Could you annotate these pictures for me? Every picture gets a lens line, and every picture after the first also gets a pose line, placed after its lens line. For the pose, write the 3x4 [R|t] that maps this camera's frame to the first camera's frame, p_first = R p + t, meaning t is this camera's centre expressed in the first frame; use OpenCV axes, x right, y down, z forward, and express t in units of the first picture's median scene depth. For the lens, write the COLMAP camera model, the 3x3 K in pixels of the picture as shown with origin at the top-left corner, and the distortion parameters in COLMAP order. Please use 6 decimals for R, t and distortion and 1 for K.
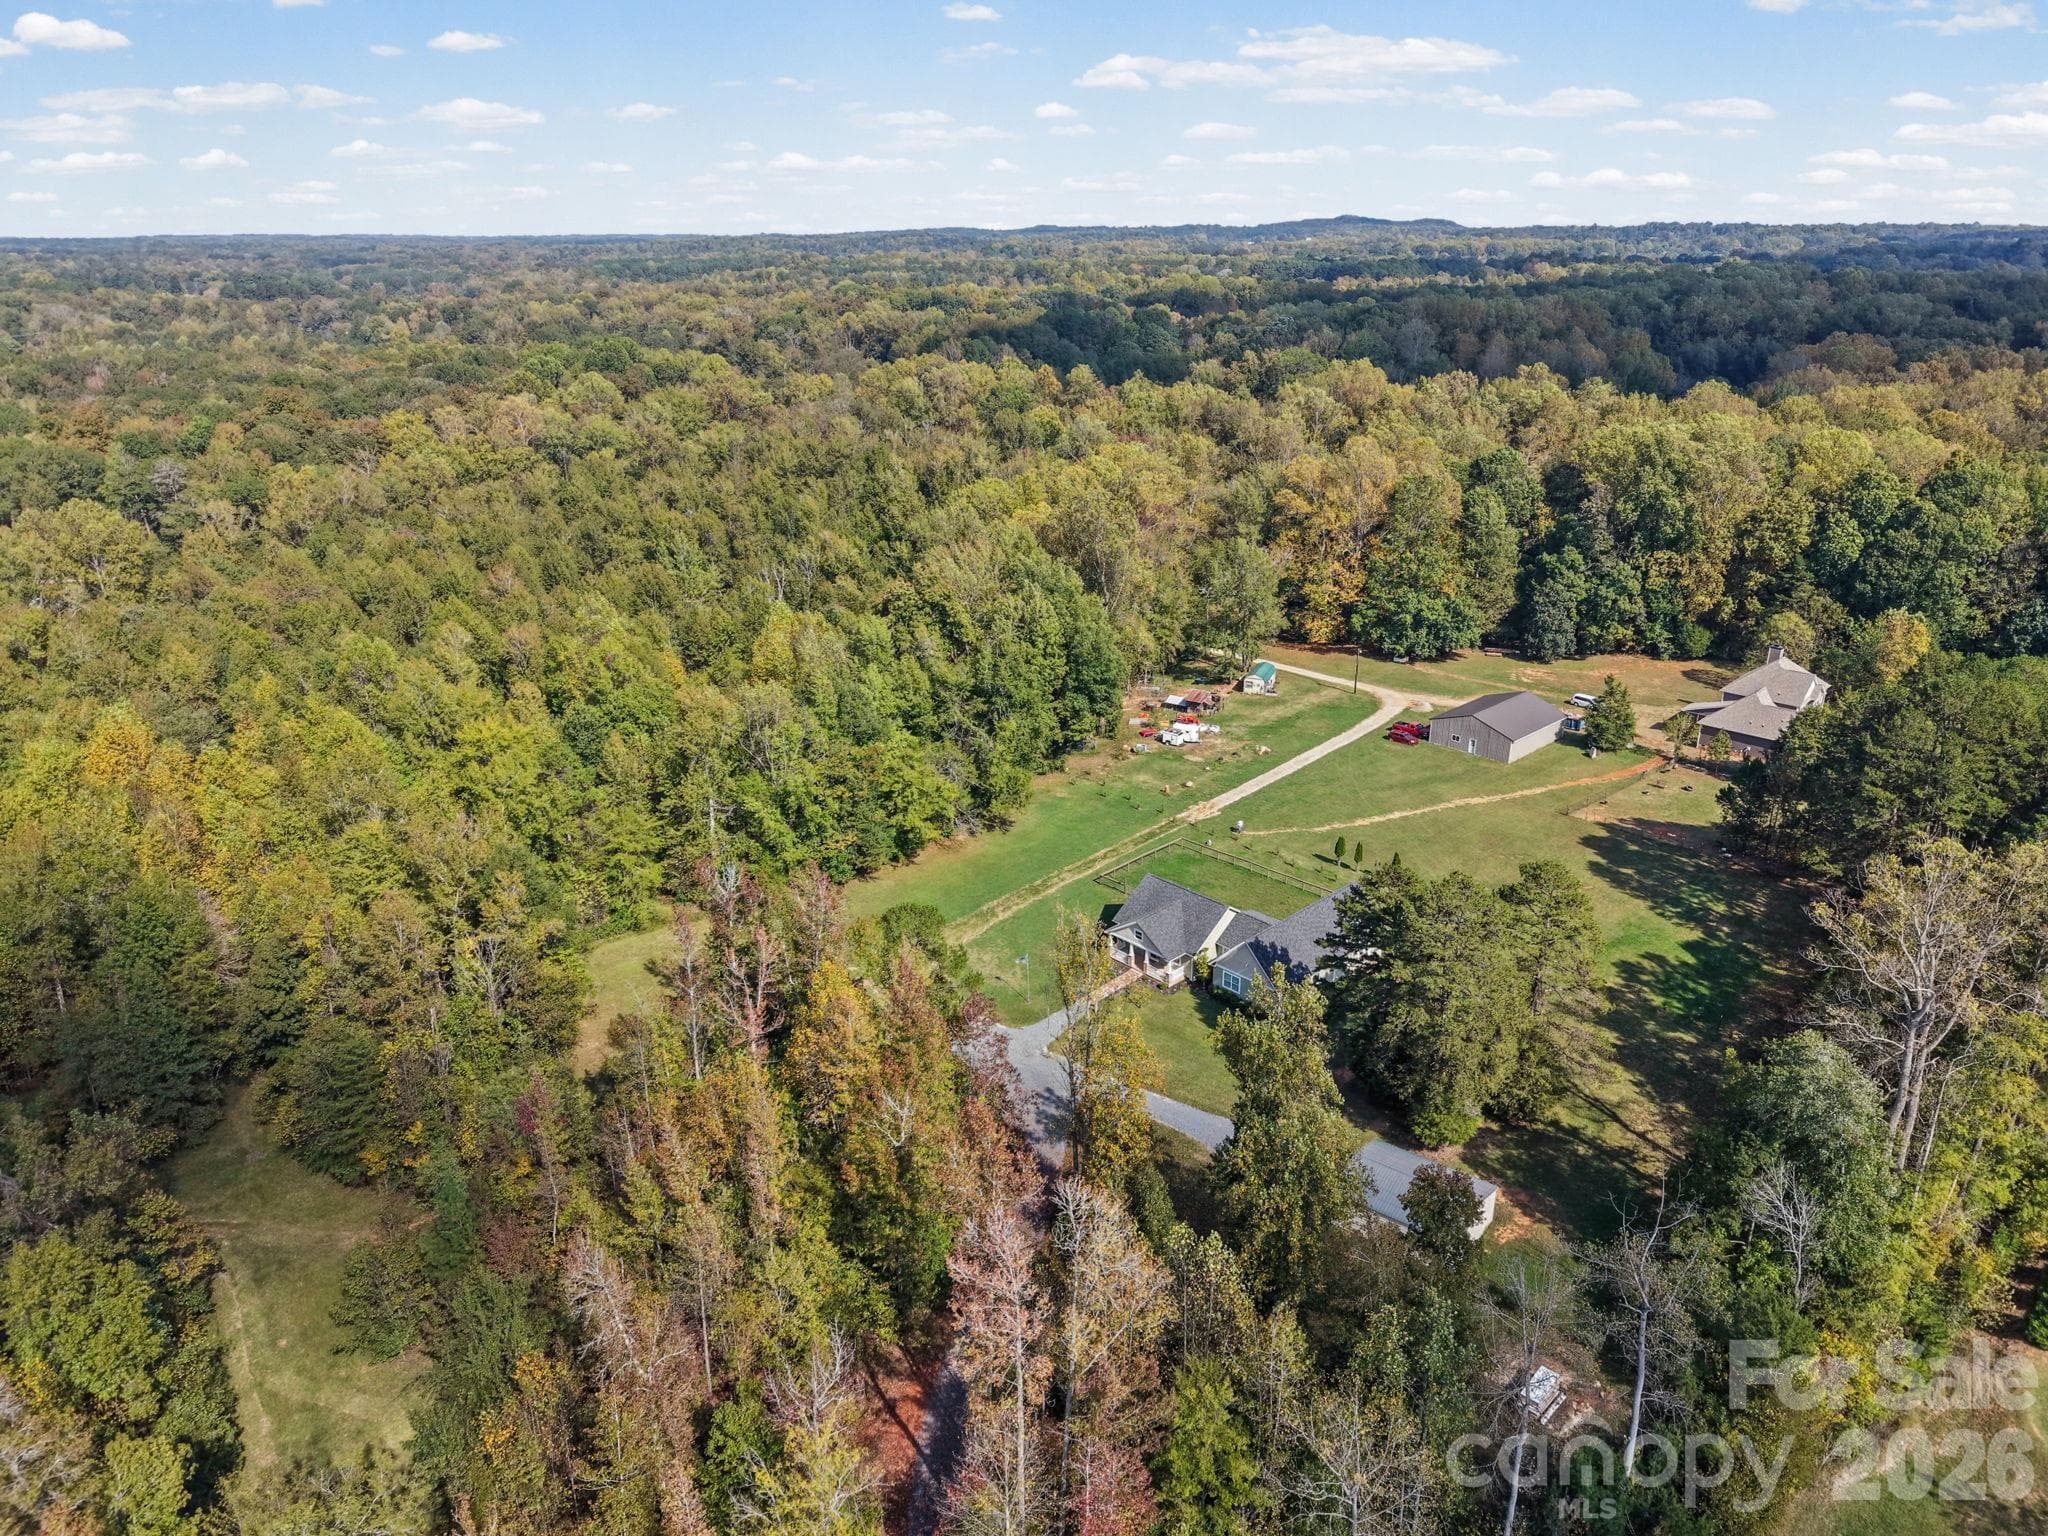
lens RADIAL K [[1495.1, 0, 1024.0], [0, 1495.1, 768.0], [0, 0, 1]] dist [0.032970, -0.036241]
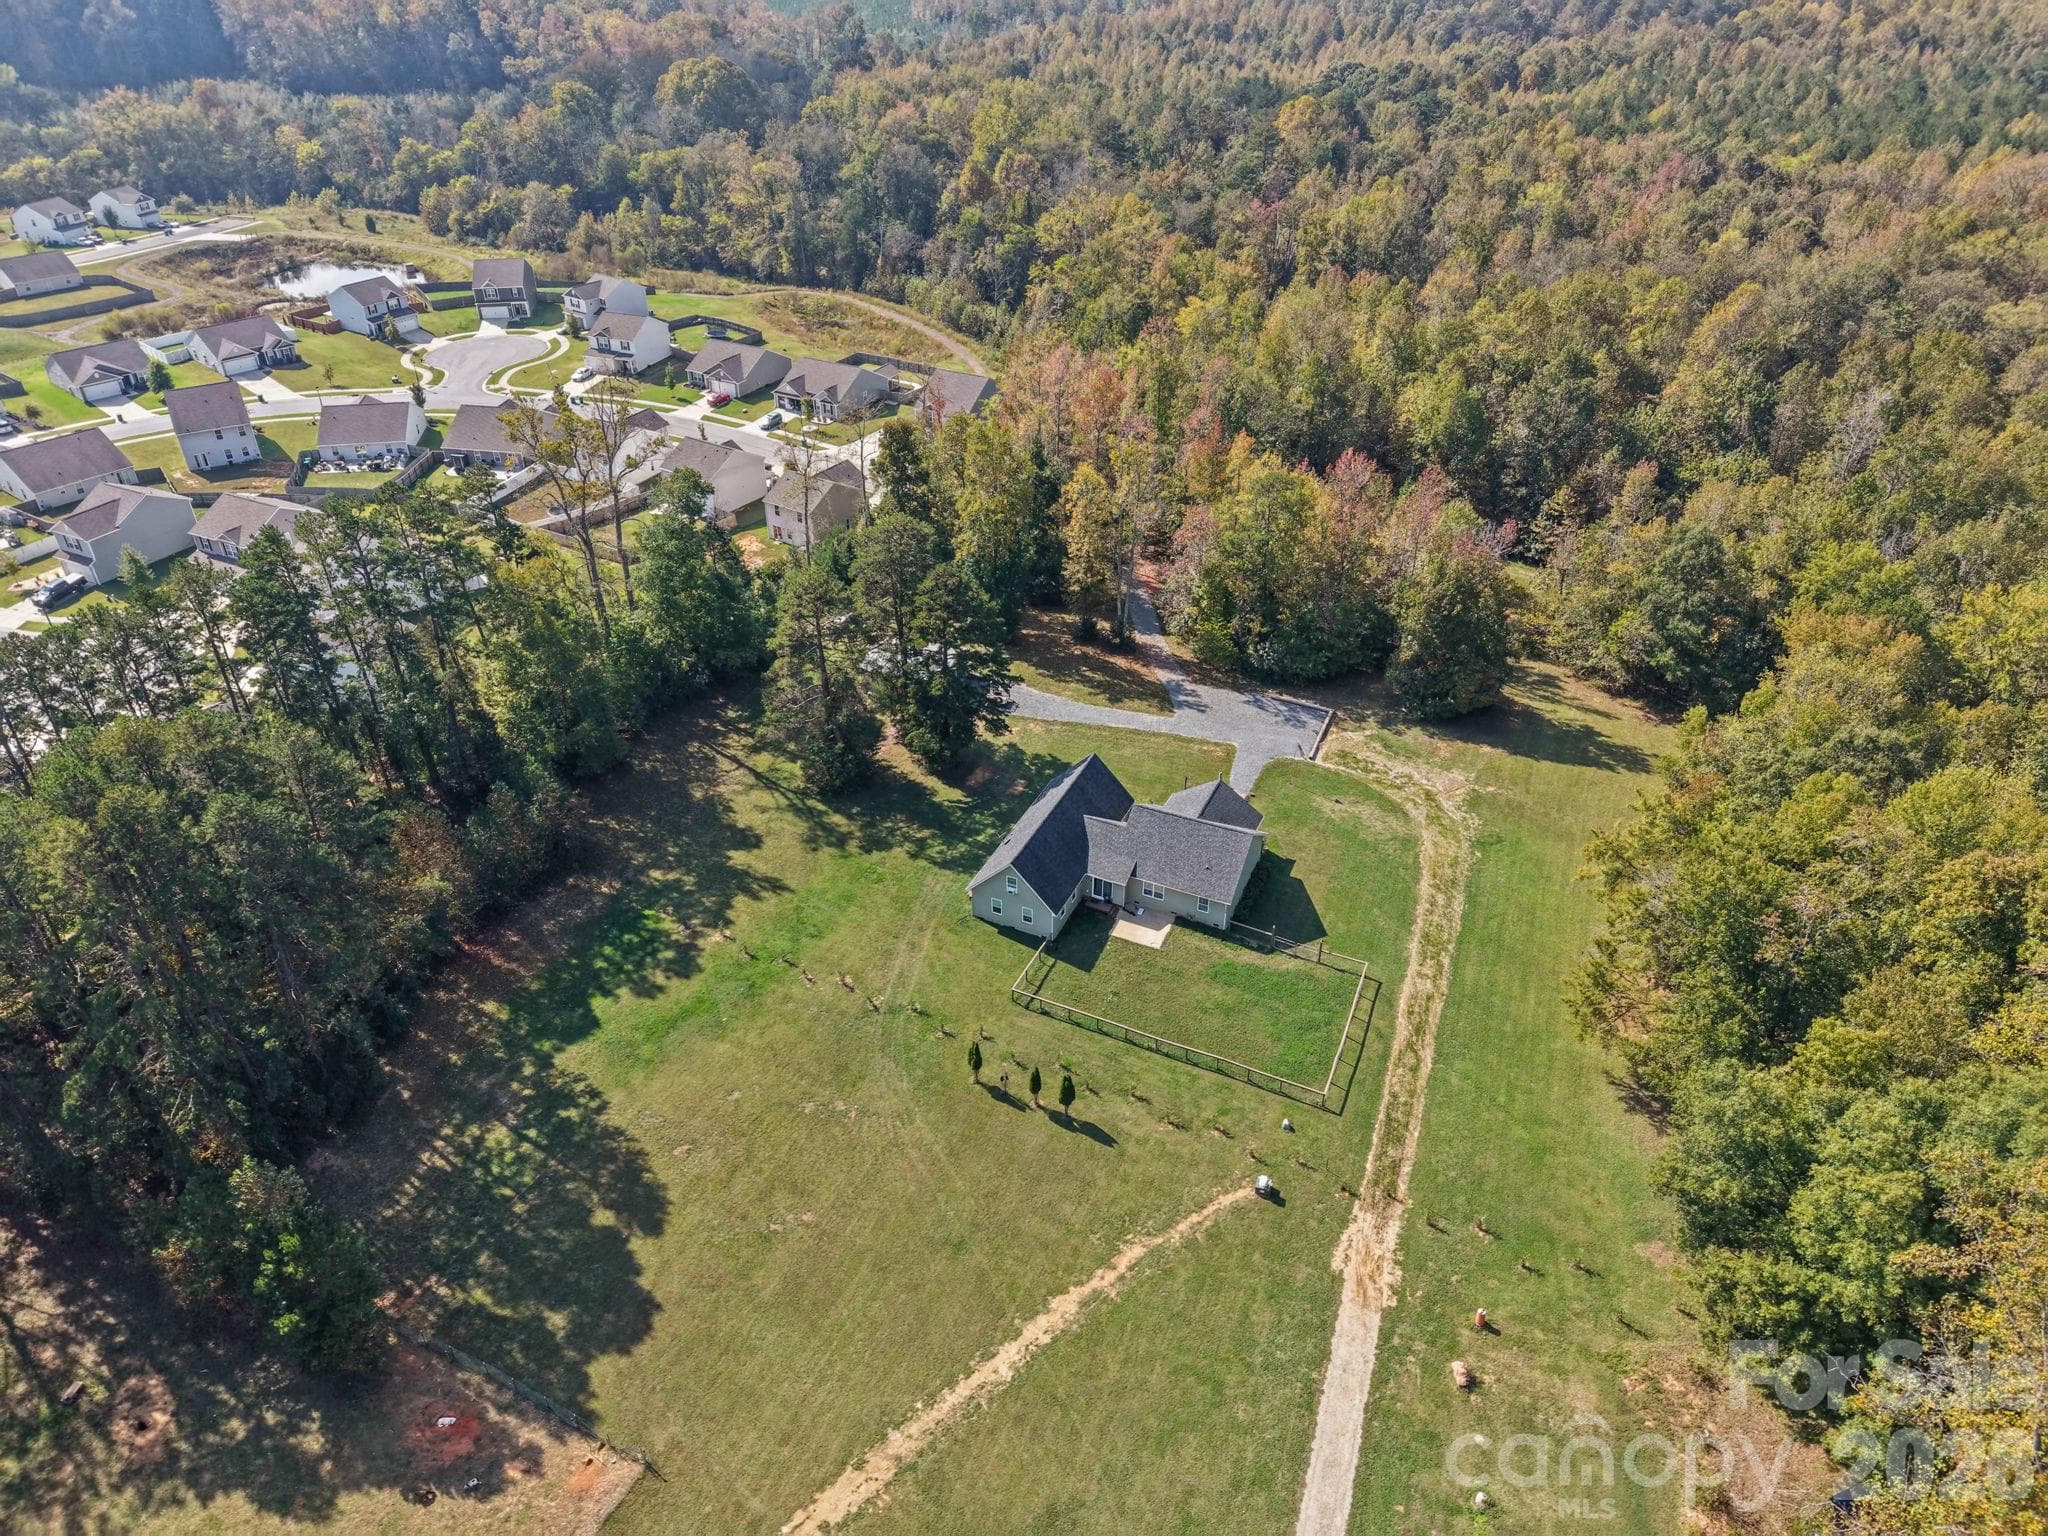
lens RADIAL K [[1378.2, 0, 1018.3], [0, 1378.2, 736.5], [0, 0, 1]] dist [0.064734, -0.086869]
pose [[-0.942868, 0.187271, -0.275554, 0.291570], [-0.109914, 0.605925, 0.787892, -0.389035], [0.314514, 0.773165, -0.550723, 0.965764]]
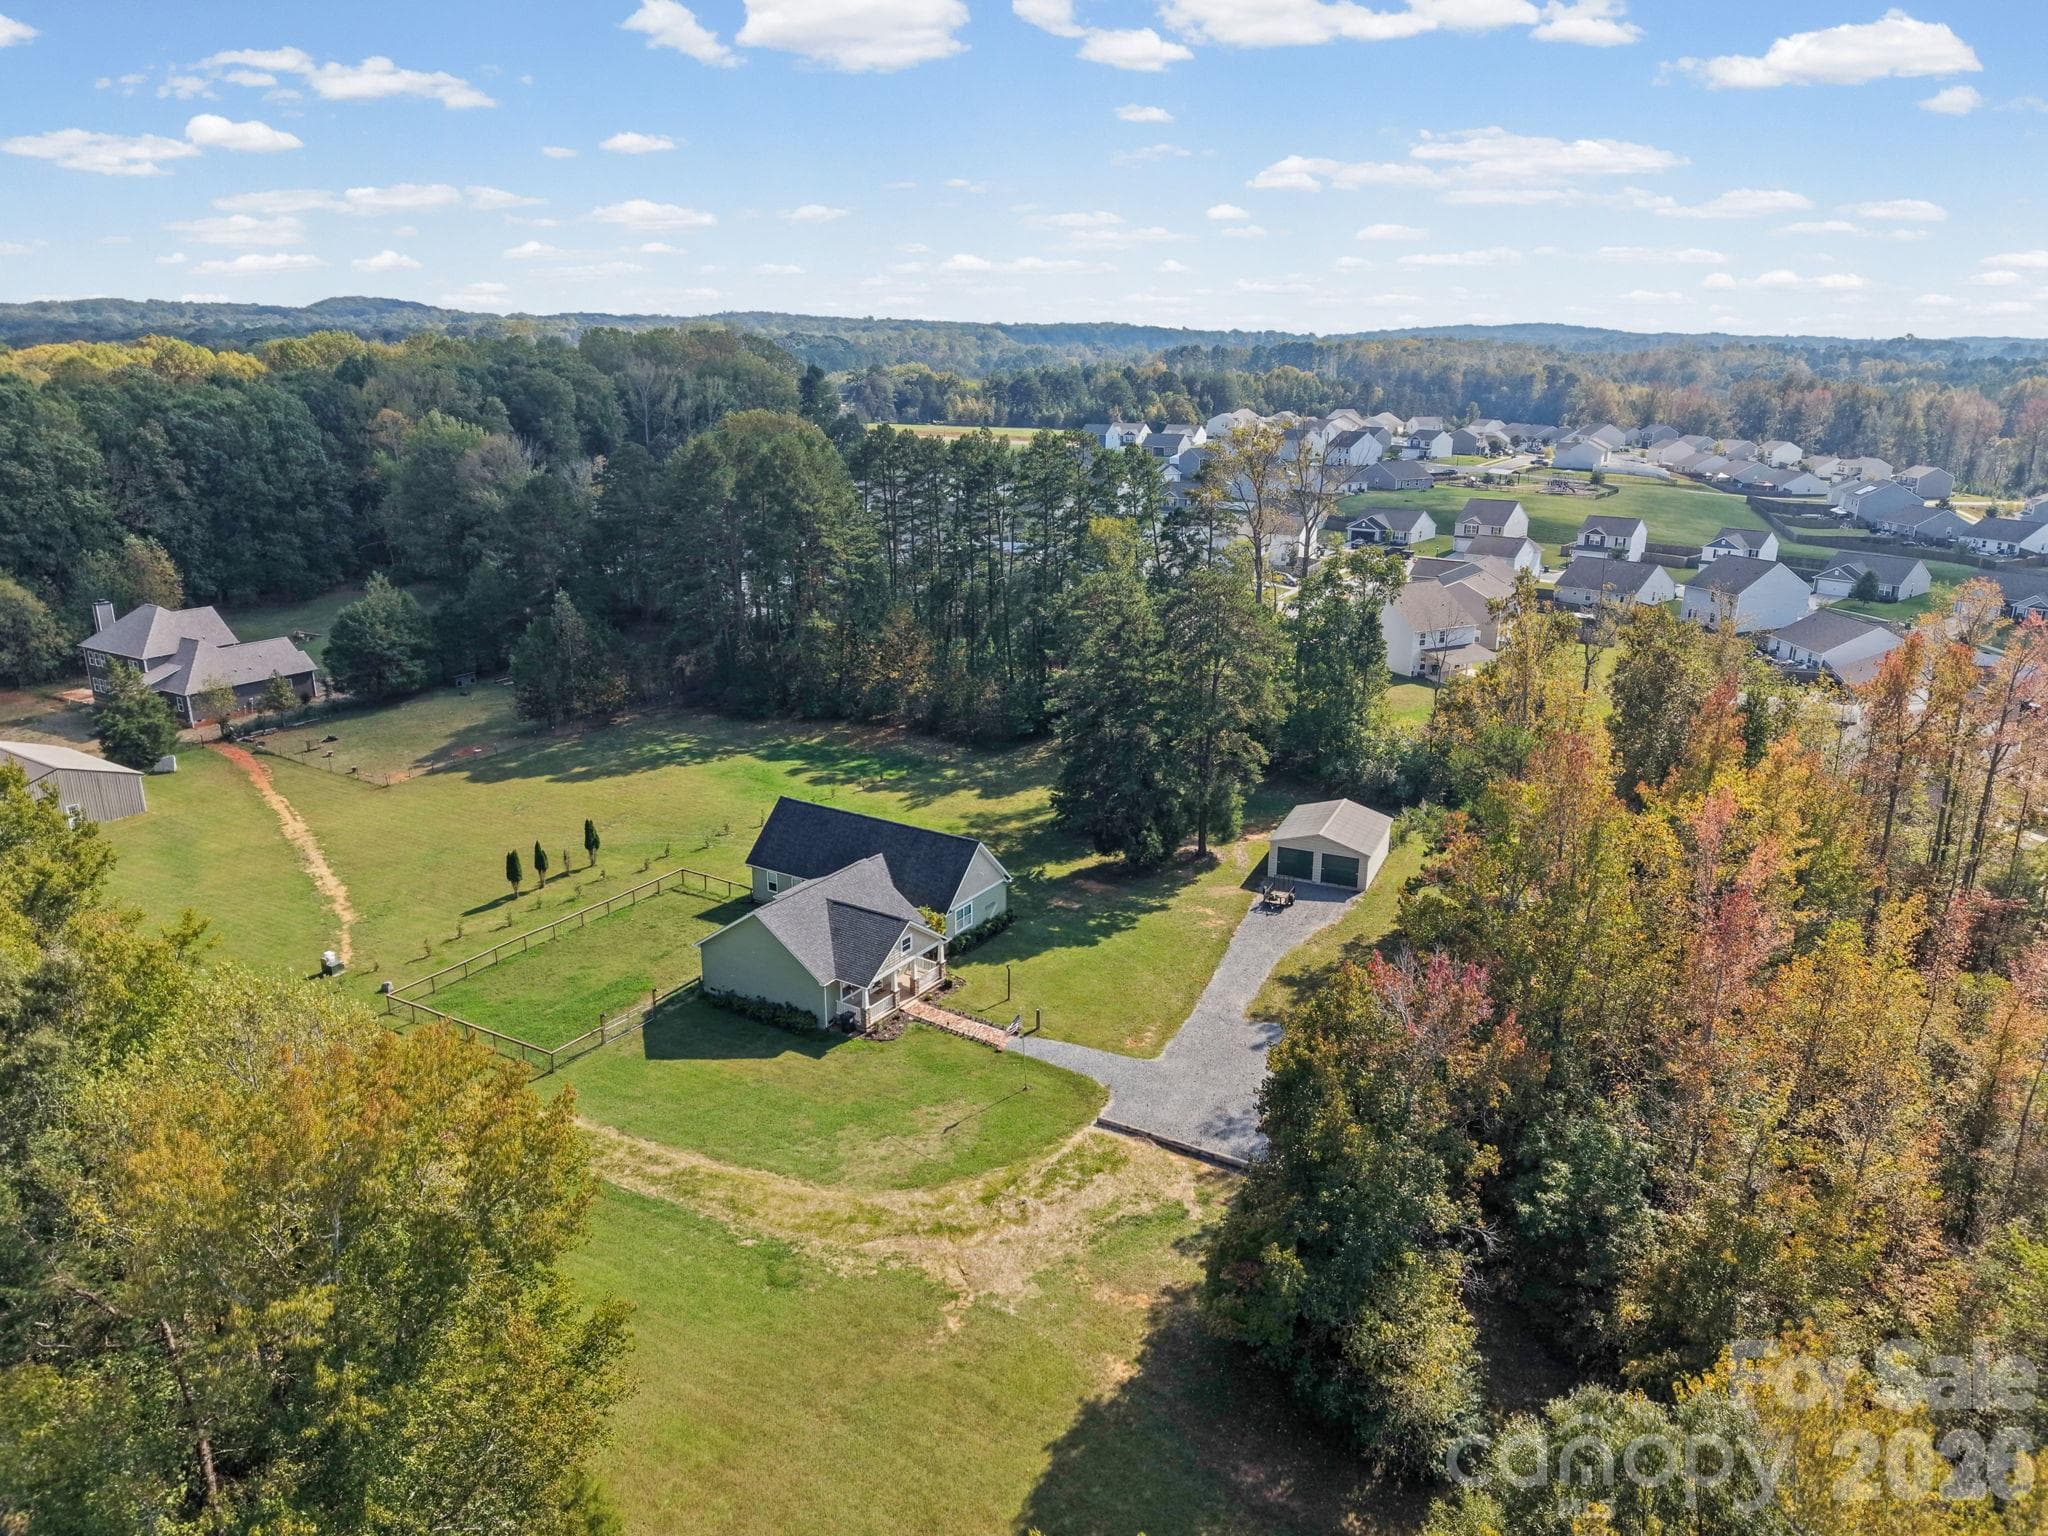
lens RADIAL K [[1378.2, 0, 1018.3], [0, 1378.2, 736.5], [0, 0, 1]] dist [0.064734, -0.086869]
pose [[-0.212563, -0.267025, 0.939955, -0.315048], [0.351009, 0.876866, 0.328480, -0.096792], [-0.911926, 0.399755, -0.092661, 0.672770]]
